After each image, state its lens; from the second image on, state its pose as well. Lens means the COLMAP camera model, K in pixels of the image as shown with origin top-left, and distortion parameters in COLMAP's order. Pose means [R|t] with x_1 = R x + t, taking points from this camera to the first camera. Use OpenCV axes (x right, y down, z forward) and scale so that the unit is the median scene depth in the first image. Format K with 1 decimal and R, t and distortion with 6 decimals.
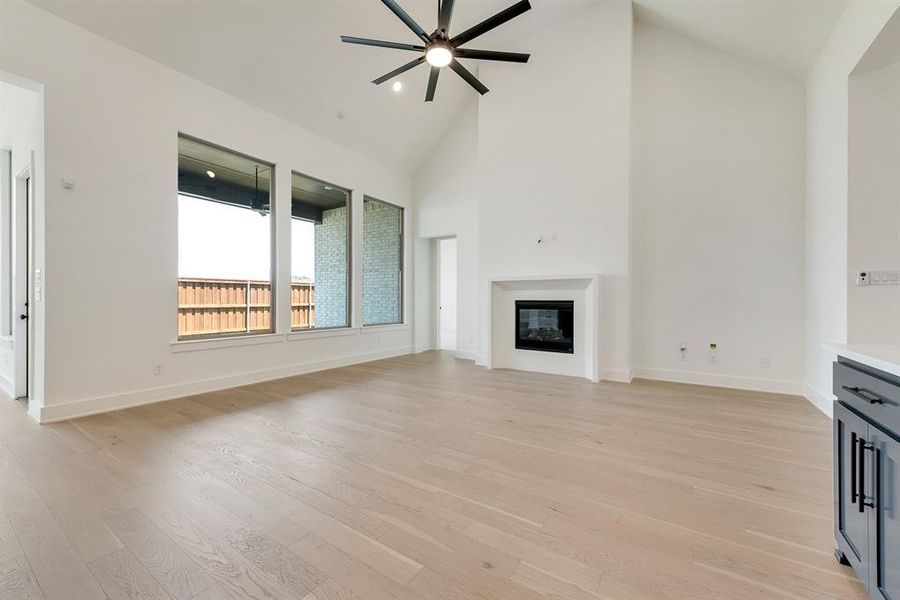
lens RADIAL K [[357.7, 0, 449.9], [0, 357.7, 297.9], [0, 0, 1]] dist [0.020779, -0.000014]
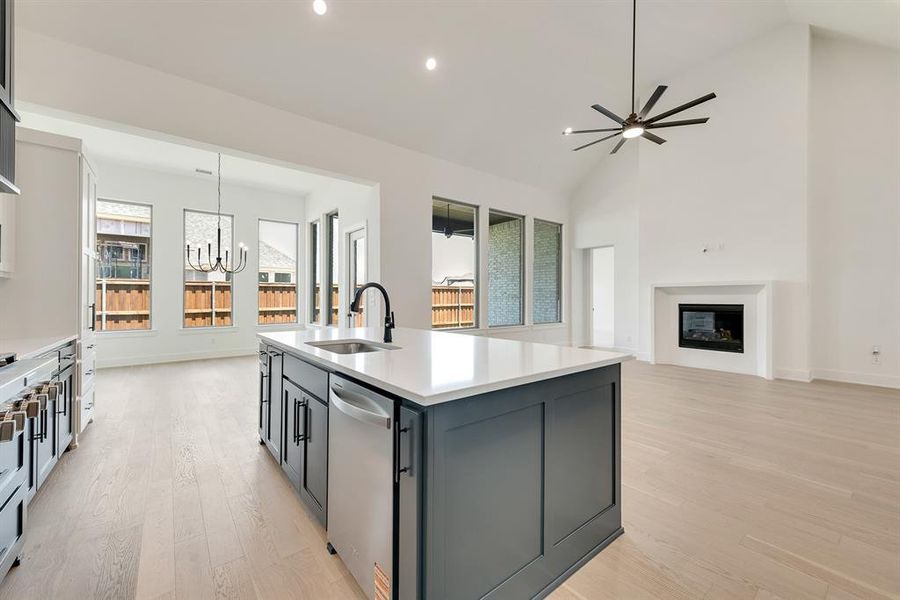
lens RADIAL K [[349.6, 0, 445.3], [0, 349.6, 296.2], [0, 0, 1]] dist [-0.000342, -0.000133]
pose [[0.940599, 0.004195, -0.339493, -0.133404], [-0.007676, 0.999931, -0.008911, -0.001747], [0.339432, 0.010987, 0.940566, -0.277363]]
